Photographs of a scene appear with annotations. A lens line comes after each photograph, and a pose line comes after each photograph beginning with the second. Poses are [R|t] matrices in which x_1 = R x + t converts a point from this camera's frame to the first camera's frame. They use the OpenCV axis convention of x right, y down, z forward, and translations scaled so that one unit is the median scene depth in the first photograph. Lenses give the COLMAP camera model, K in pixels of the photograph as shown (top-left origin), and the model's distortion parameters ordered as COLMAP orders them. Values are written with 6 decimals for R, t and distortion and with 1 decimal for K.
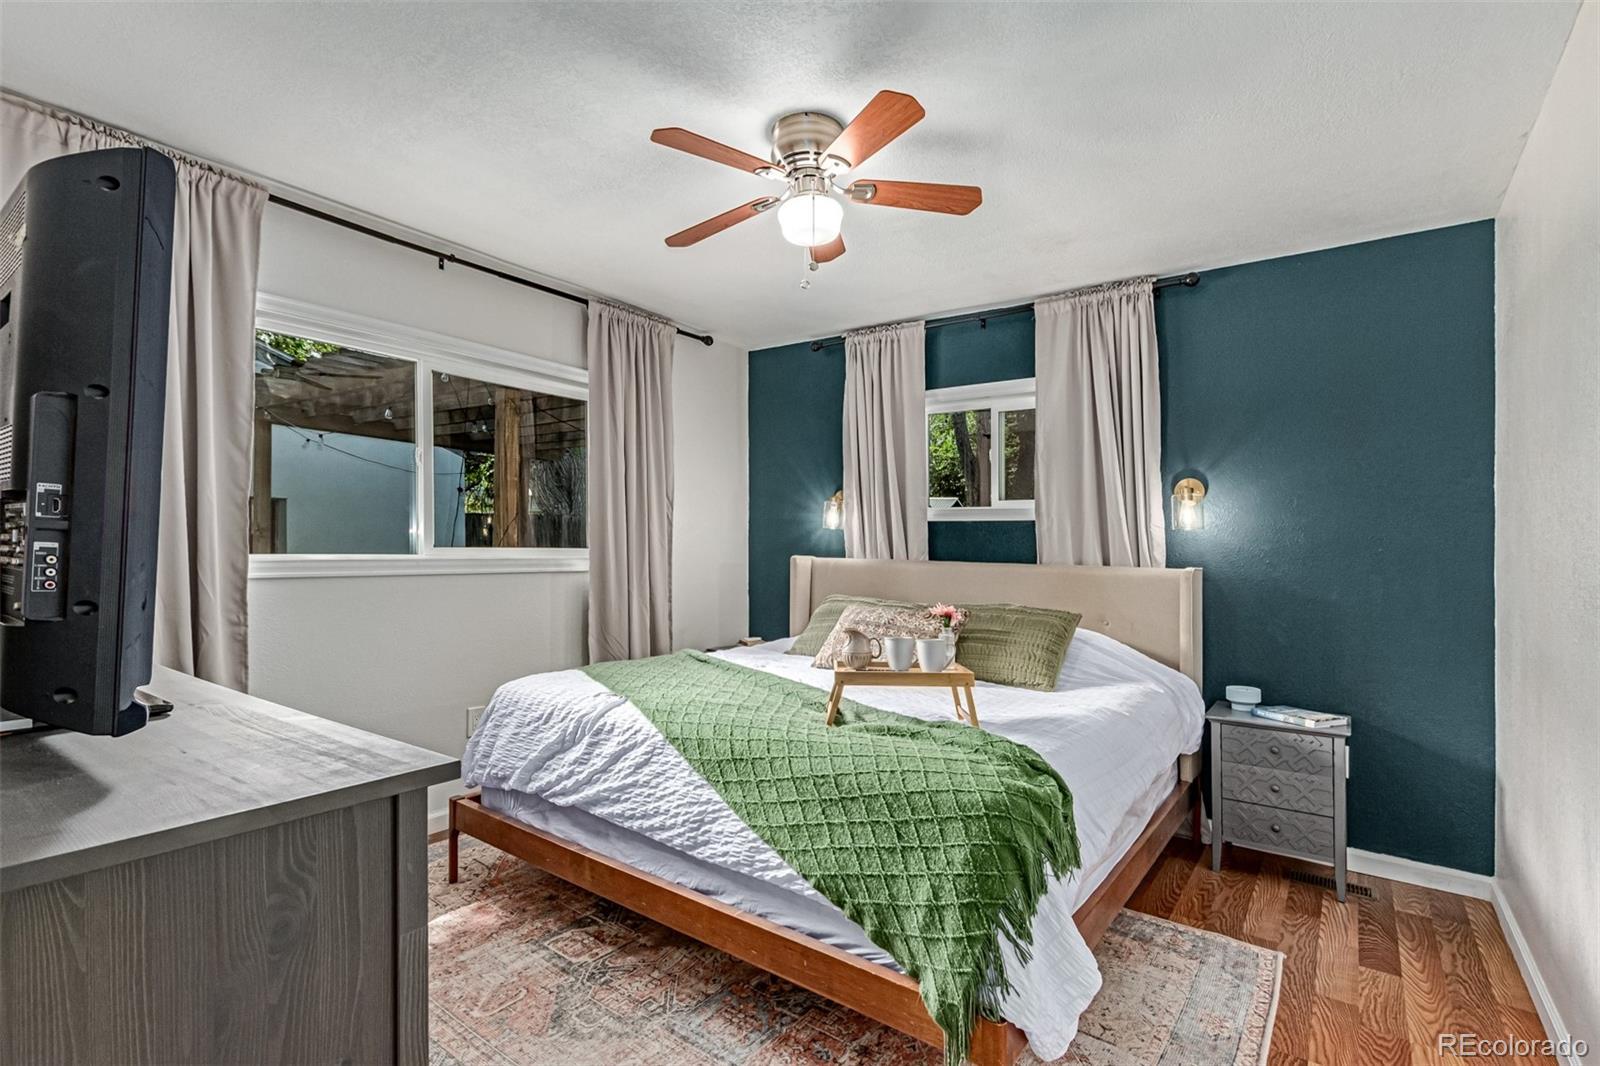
lens RADIAL K [[737.3, 0, 799.9], [0, 737.3, 537.9], [0, 0, 1]] dist [0.014665, -0.001043]
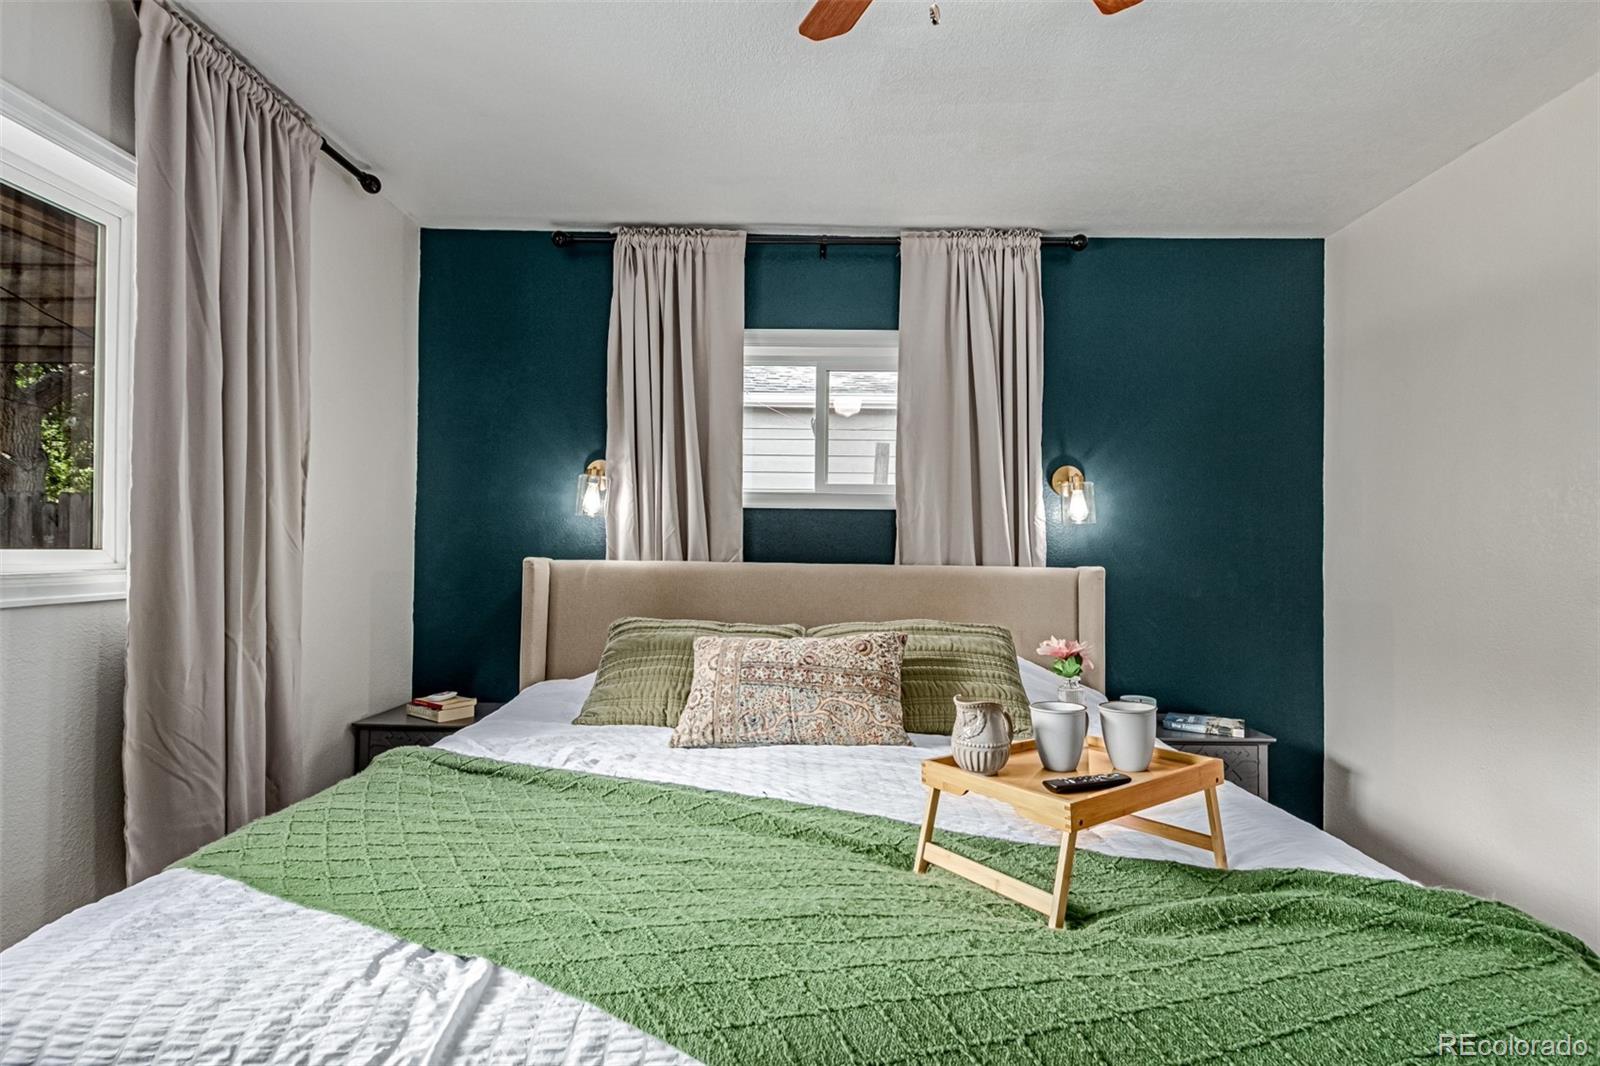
lens RADIAL K [[737.3, 0, 800.4], [0, 737.3, 519.0], [0, 0, 1]] dist [0.014665, -0.001043]
pose [[0.814302, 0.016702, 0.580201, -0.215104], [-0.004929, 0.999749, -0.021862, 0.003932], [-0.580421, 0.014942, 0.814180, 0.400226]]
